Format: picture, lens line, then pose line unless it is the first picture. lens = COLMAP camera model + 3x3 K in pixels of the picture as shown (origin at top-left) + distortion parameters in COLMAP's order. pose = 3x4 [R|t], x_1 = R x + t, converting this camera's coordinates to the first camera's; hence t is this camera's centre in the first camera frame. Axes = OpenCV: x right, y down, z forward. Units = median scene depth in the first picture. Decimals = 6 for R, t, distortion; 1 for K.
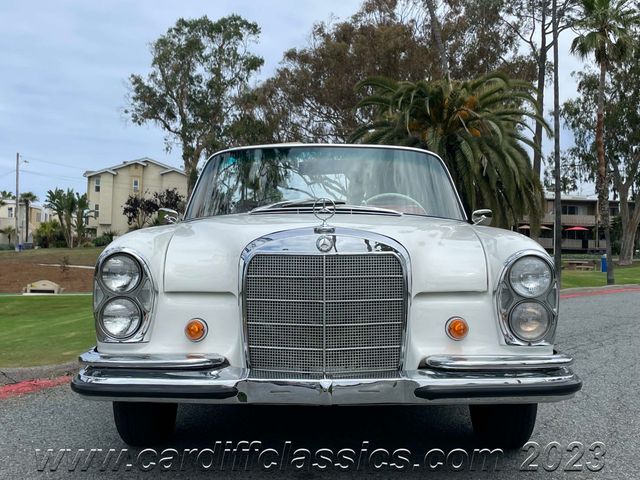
lens RADIAL K [[881.2, 0, 317.4], [0, 881.2, 231.4], [0, 0, 1]] dist [0.128436, -0.270234]
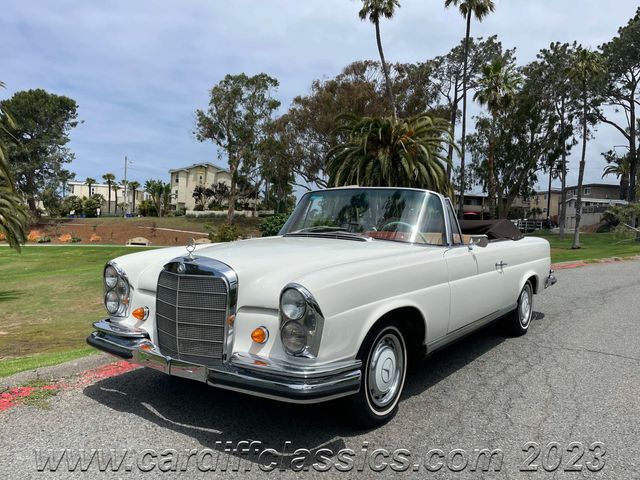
lens RADIAL K [[523.4, 0, 320.0], [0, 523.4, 240.0], [0, 0, 1]] dist [0.086367, -0.120187]
pose [[0.999556, 0.027607, 0.011221, 0.006598], [-0.028215, 0.997904, 0.058229, -0.004062], [-0.009590, -0.058519, 0.998240, 0.038306]]
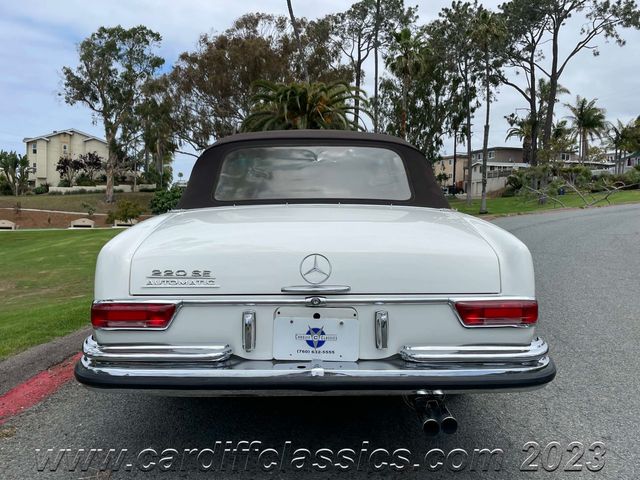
lens RADIAL K [[618.9, 0, 311.9], [0, 618.9, 229.3], [0, 0, 1]] dist [0.109080, -0.166138]
pose [[0.980961, -0.014640, 0.193654, -0.027007], [0.000010, 0.997159, 0.075330, -0.002428], [-0.194206, -0.073894, 0.978174, -0.025724]]
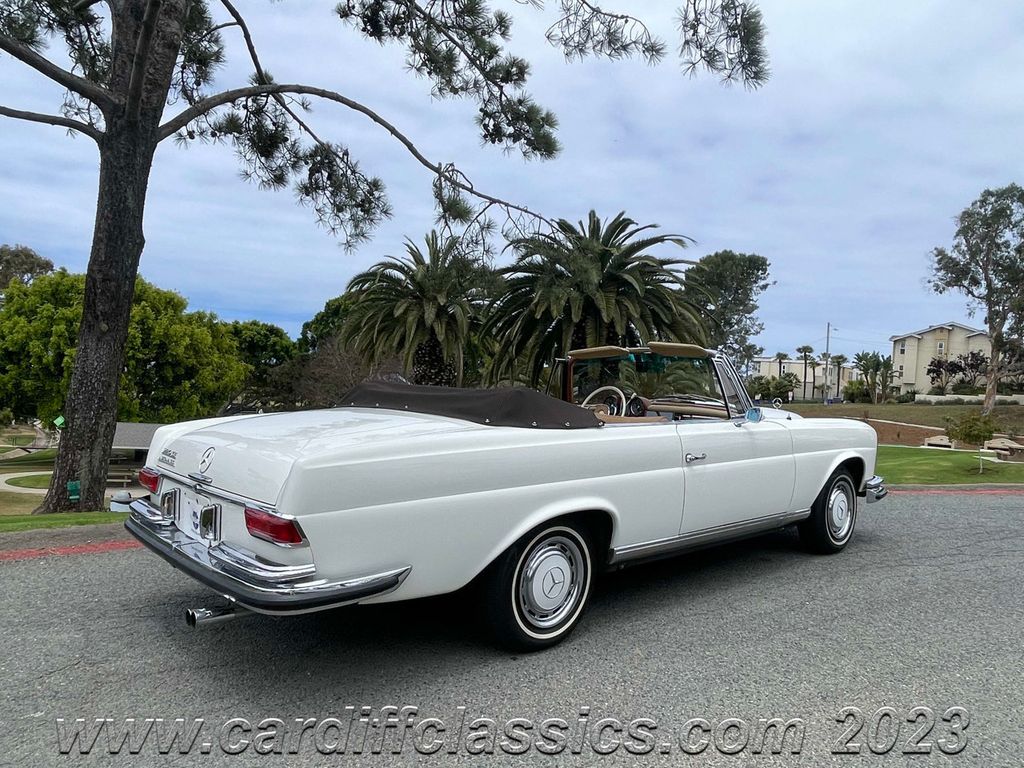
lens RADIAL K [[740.2, 0, 516.1], [0, 740.2, 384.5], [0, 0, 1]] dist [0.008236, -0.027903]
pose [[0.738440, 0.022089, -0.673958, 0.027159], [-0.022514, 0.999714, 0.008097, -0.003708], [0.673944, 0.009194, 0.738726, -0.018474]]
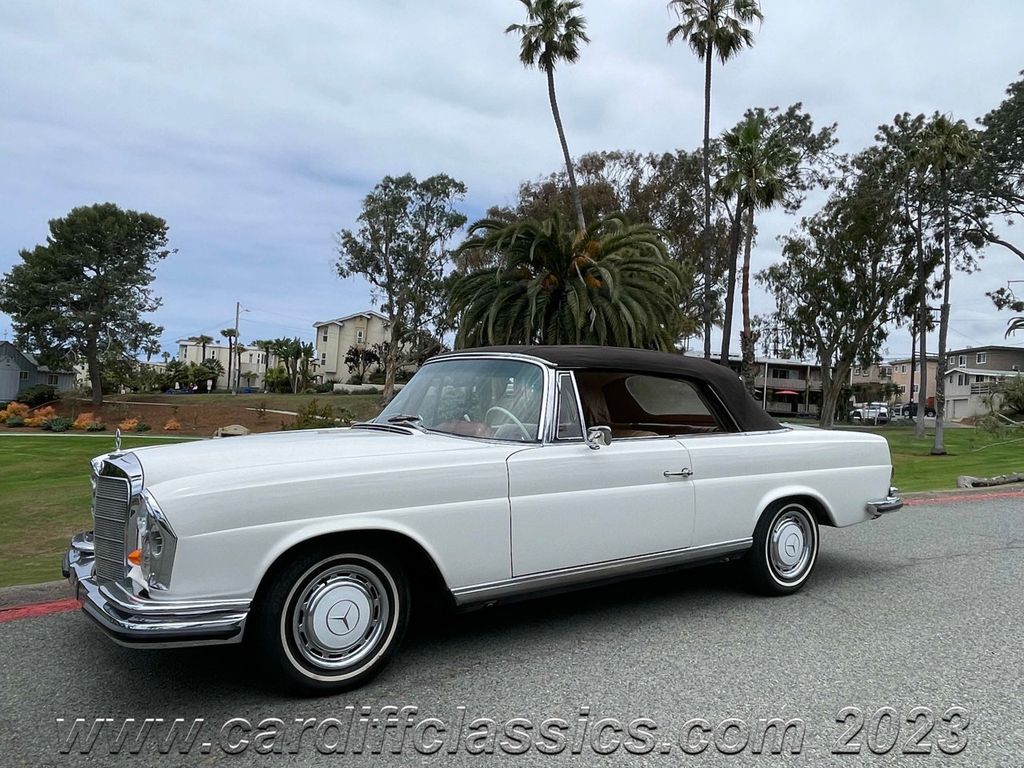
lens RADIAL K [[779.8, 0, 514.9], [0, 779.8, 372.6], [0, 0, 1]] dist [0.023747, -0.047180]
pose [[0.995434, 0.034453, -0.089018, 0.079409], [-0.035656, 0.999293, -0.011958, -0.005171], [0.088543, 0.015077, 0.995958, 0.107034]]
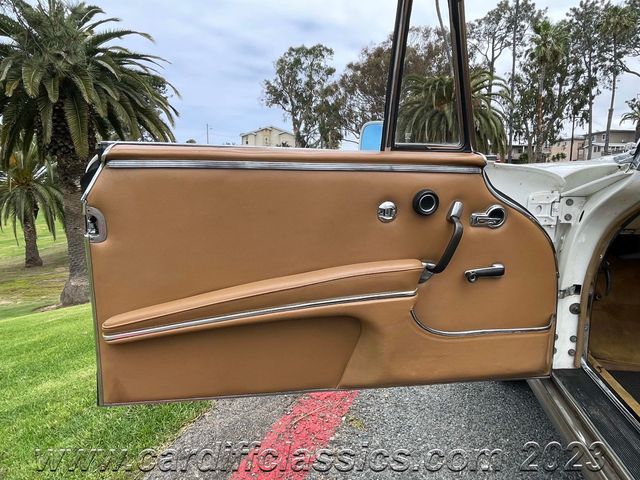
lens RADIAL K [[447.5, 0, 323.6], [0, 447.5, 239.1], [0, 0, 1]] dist [-0.000392, -0.006816]
pose [[0.998103, -0.001183, -0.061551, -0.027777], [0.011374, 0.986147, 0.165483, -0.000337], [0.060502, -0.165870, 0.984290, 0.027090]]
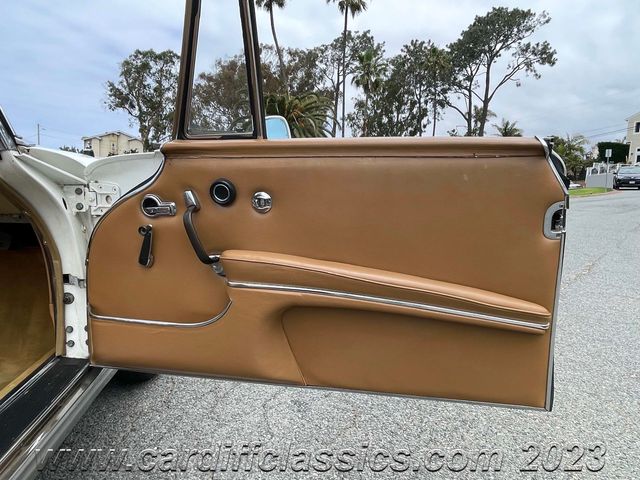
lens RADIAL K [[447.2, 0, 320.0], [0, 447.2, 240.0], [0, 0, 1]] dist [0.040095, -0.091875]
pose [[0.976181, 0.002088, 0.216946, 0.005519], [-0.031862, 0.990491, 0.133834, 0.000684], [-0.214603, -0.137558, 0.966966, 0.021923]]
